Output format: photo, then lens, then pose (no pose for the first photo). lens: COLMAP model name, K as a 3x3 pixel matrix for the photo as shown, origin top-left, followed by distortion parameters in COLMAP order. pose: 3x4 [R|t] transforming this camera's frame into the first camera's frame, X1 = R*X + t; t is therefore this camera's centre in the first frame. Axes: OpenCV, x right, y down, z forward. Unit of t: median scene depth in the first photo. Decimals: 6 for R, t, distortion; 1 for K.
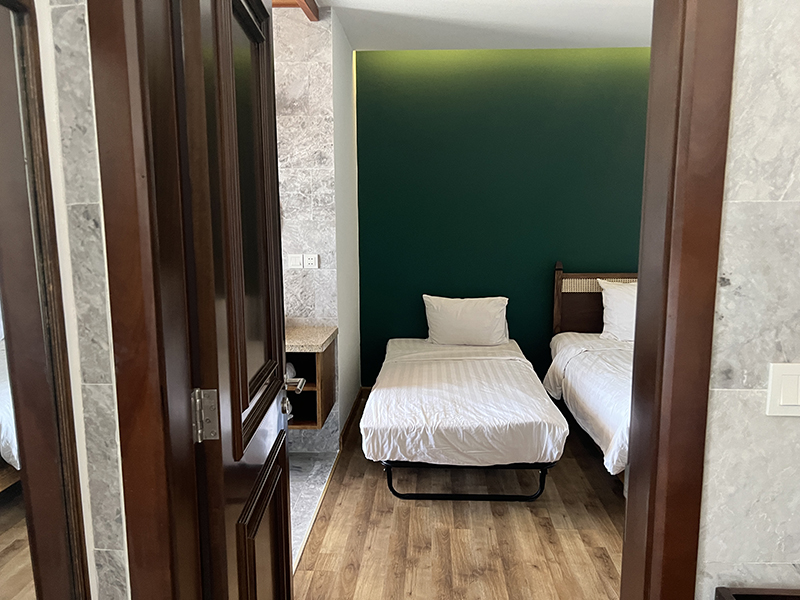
lens RADIAL K [[597.7, 0, 397.6], [0, 597.7, 305.5], [0, 0, 1]] dist [0.057753, -0.066890]
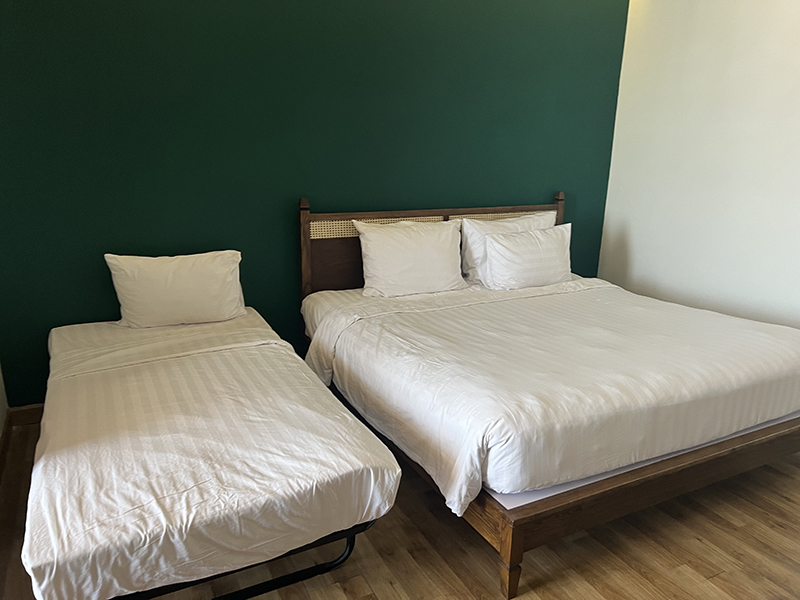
lens RADIAL K [[597.7, 0, 407.8], [0, 597.7, 299.8], [0, 0, 1]] dist [0.057753, -0.066890]
pose [[0.855408, -0.110098, 0.506118, -0.018121], [0.050886, 0.990284, 0.129415, -0.053632], [-0.515449, -0.084948, 0.852699, 0.401377]]
